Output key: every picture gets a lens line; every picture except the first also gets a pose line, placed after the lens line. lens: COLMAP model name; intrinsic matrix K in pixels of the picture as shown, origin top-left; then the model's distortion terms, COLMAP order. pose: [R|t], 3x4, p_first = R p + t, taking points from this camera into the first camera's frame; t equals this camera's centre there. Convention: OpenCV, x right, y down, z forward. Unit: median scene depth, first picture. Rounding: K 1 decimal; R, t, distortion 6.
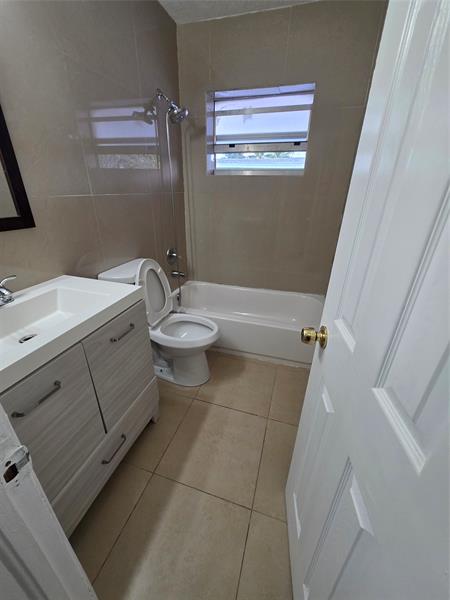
lens RADIAL K [[245.7, 0, 225.0], [0, 245.7, 300.0], [0, 0, 1]] dist [-0.000453, -0.000149]
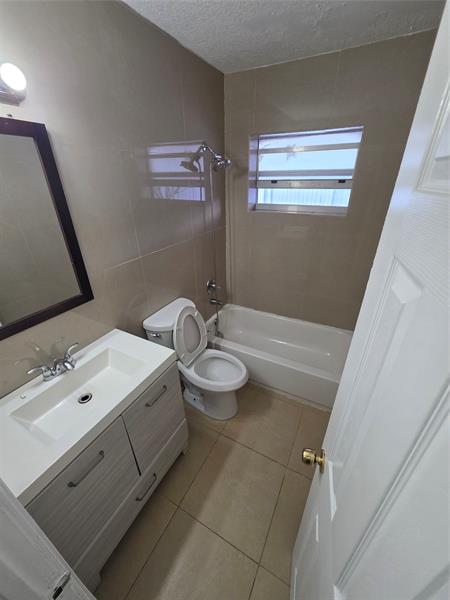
lens RADIAL K [[239.9, 0, 225.8], [0, 239.9, 298.2], [0, 0, 1]] dist [-0.001196, -0.000166]
pose [[0.981409, 0.057965, -0.182965, 0.052396], [-0.051464, 0.997870, 0.040087, -0.221666], [0.184899, -0.029925, 0.982302, -0.029619]]
